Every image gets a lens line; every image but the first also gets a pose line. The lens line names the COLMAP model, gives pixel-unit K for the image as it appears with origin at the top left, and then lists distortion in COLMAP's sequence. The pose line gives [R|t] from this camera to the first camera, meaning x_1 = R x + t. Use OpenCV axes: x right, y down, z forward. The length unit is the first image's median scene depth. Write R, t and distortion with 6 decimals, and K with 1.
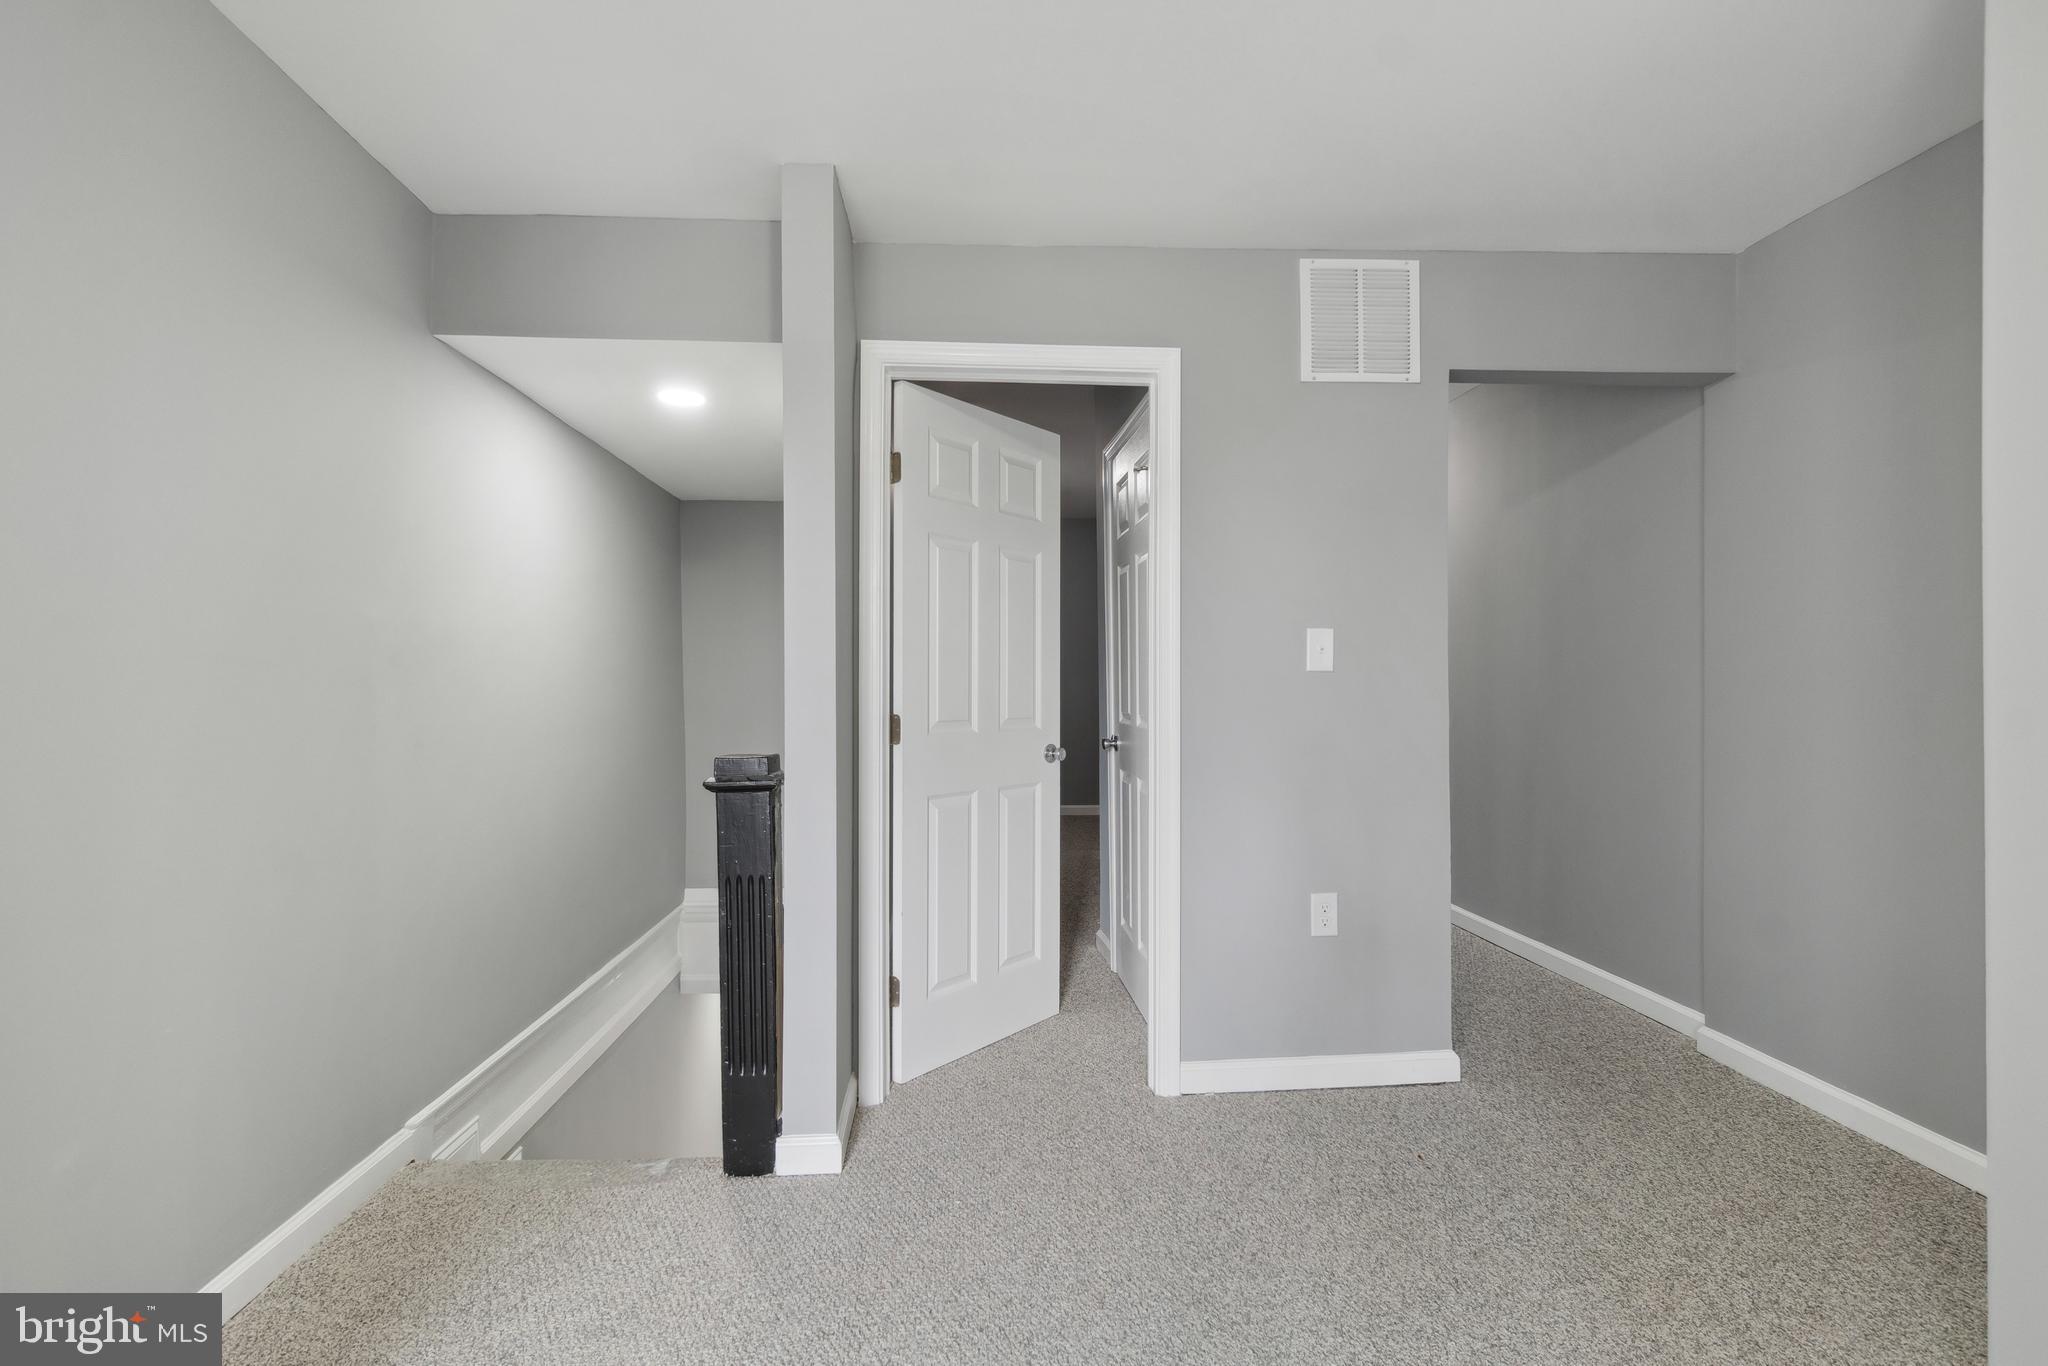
lens RADIAL K [[924.0, 0, 1020.6], [0, 924.0, 685.0], [0, 0, 1]] dist [-0.000847, -0.001017]
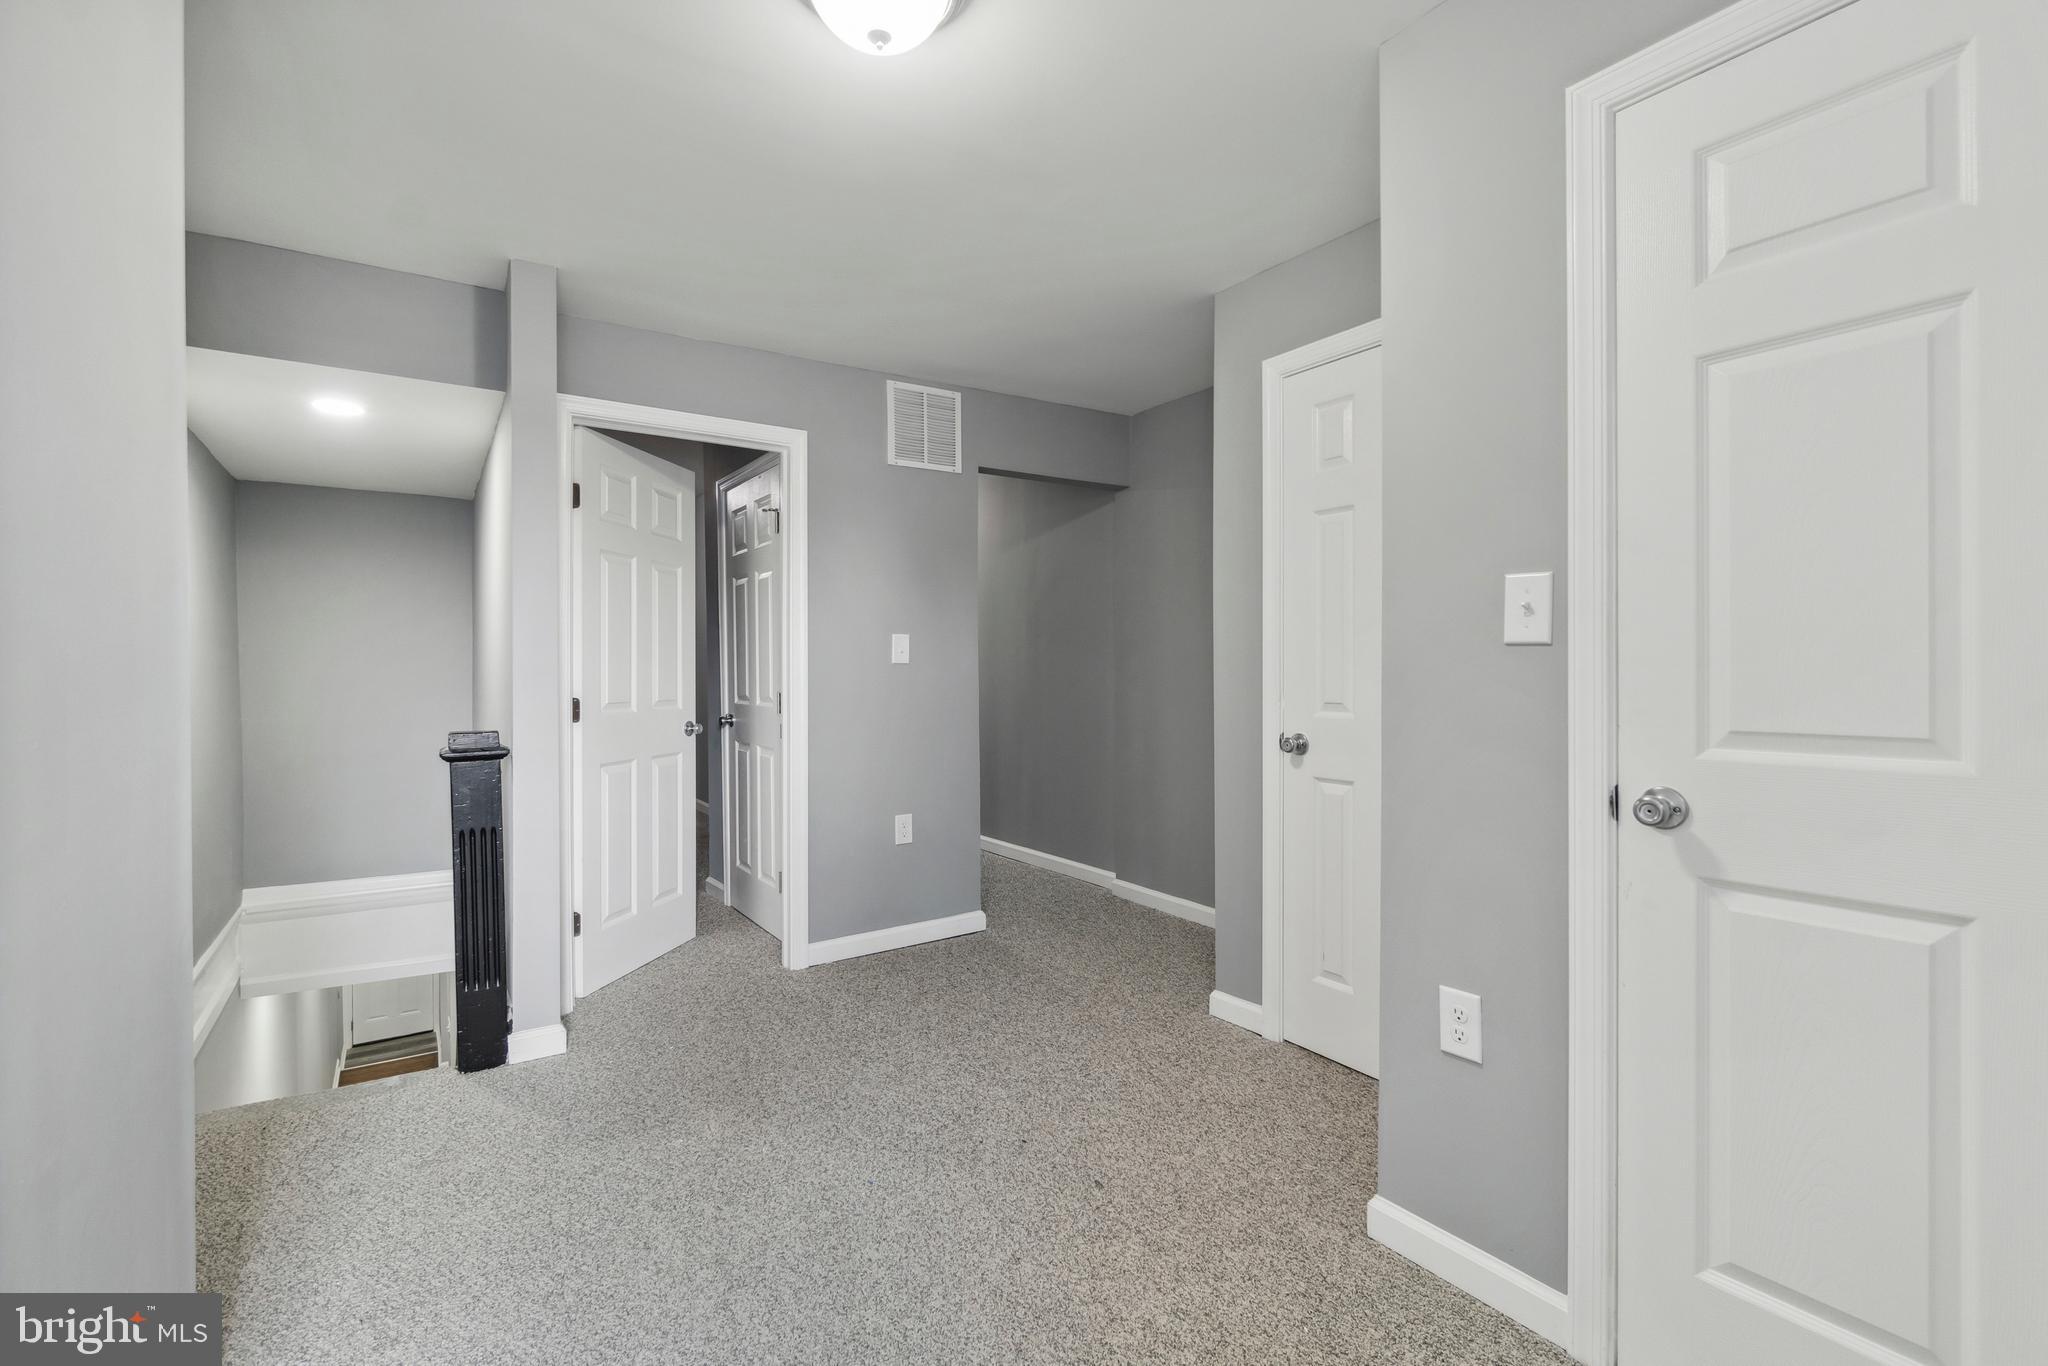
lens RADIAL K [[909.3, 0, 1025.9], [0, 909.3, 680.7], [0, 0, 1]] dist [-0.000323, 0.000457]
pose [[0.864174, -0.005164, 0.503167, -0.229117], [0.001901, 0.999974, 0.006997, 0.002197], [-0.503190, -0.005090, 0.864161, -0.345175]]
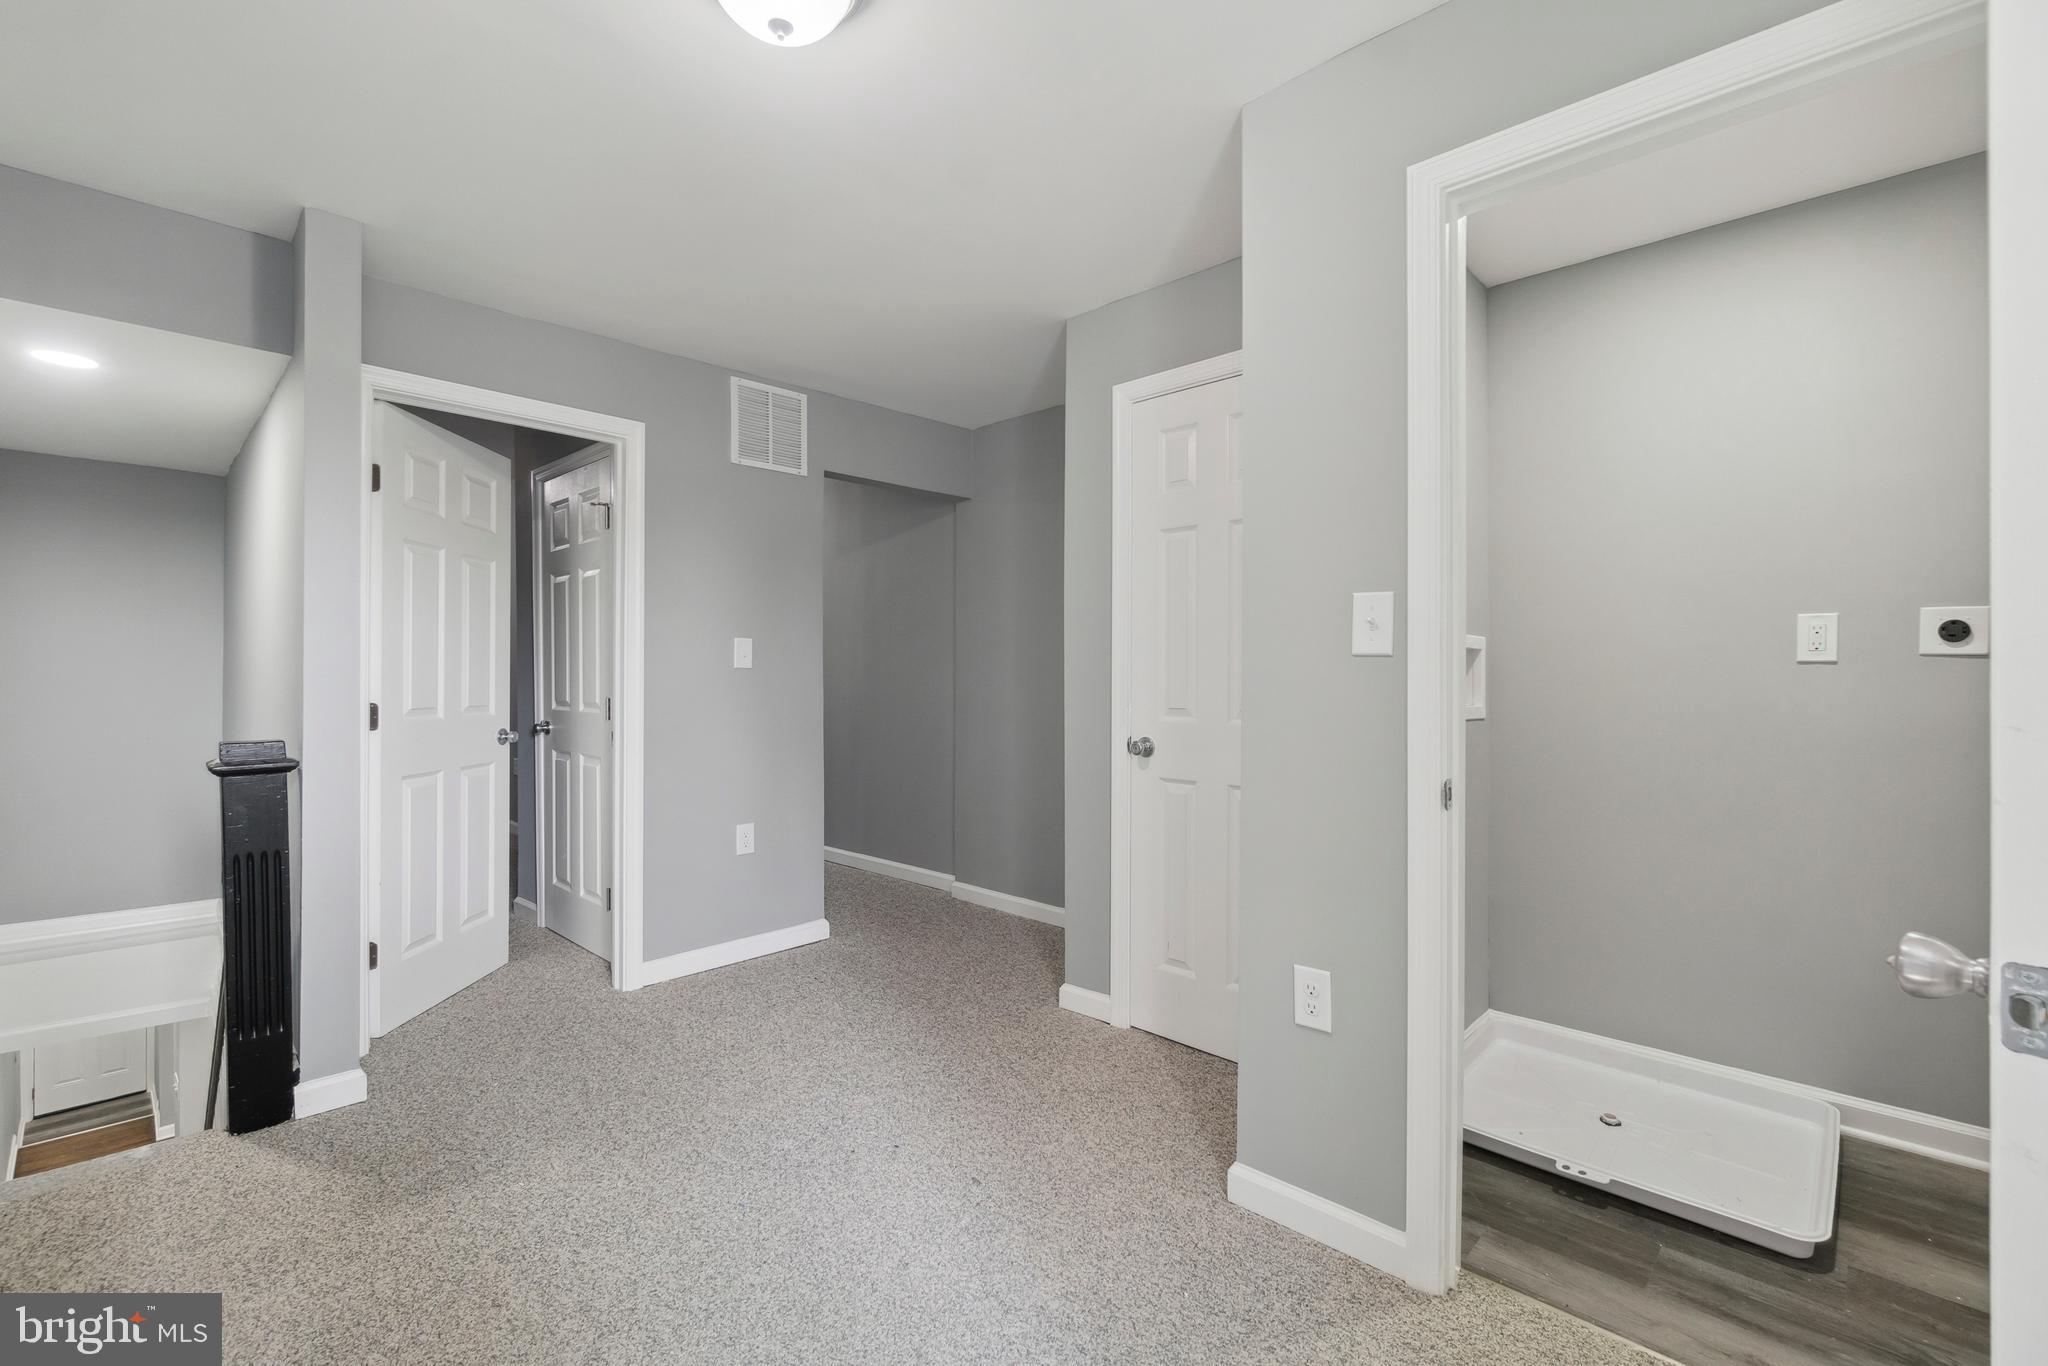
lens RADIAL K [[890.7, 0, 1024.0], [0, 890.7, 683.0], [0, 0, 1]] dist [-0.002247, 0.000866]
pose [[0.739171, 0.002190, 0.673515, -0.279638], [-0.004478, 0.999989, 0.001663, 0.003043], [-0.673503, -0.004245, 0.739172, -0.305460]]
